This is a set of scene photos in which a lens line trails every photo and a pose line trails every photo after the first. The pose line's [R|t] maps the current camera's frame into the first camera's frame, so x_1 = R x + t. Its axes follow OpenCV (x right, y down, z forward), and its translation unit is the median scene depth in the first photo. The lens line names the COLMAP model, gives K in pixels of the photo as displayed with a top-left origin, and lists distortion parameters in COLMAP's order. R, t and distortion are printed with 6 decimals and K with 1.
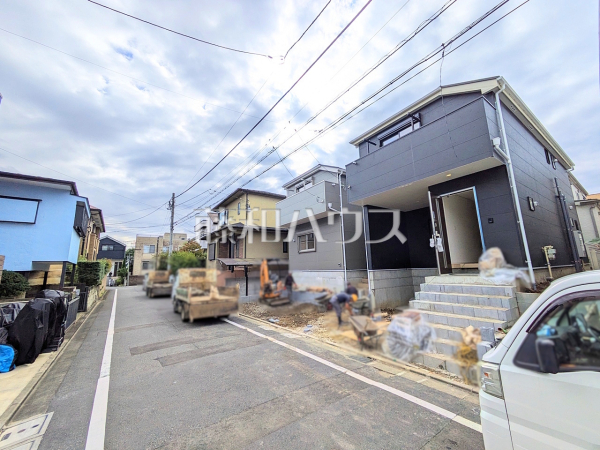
lens RADIAL K [[240.4, 0, 300.0], [0, 240.4, 225.0], [0, 0, 1]] dist [0.000439, -0.000028]
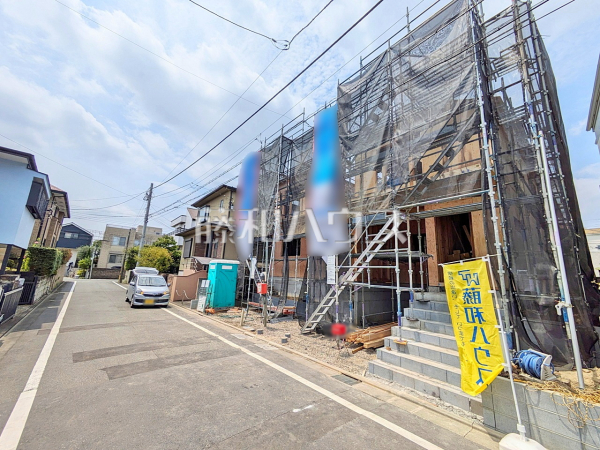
lens RADIAL K [[239.2, 0, 300.6], [0, 239.2, 225.6], [0, 0, 1]] dist [0.002055, 0.000722]
pose [[0.992557, 0.093275, 0.078297, -0.014452], [-0.091182, 0.995385, -0.029908, 0.011461], [-0.080725, 0.022547, 0.996481, 0.046686]]
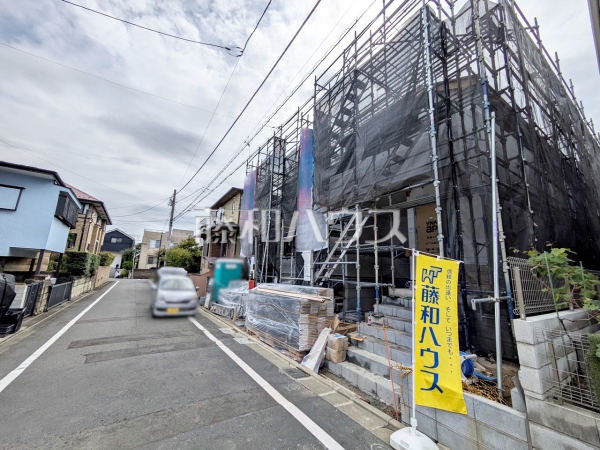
lens RADIAL K [[240.4, 0, 300.0], [0, 240.4, 225.0], [0, 0, 1]] dist [0.000439, -0.000028]
pose [[0.997239, 0.055140, -0.049742, 0.120481], [-0.055977, 0.998310, -0.015600, 0.002985], [0.048798, 0.018342, 0.998640, 0.031617]]
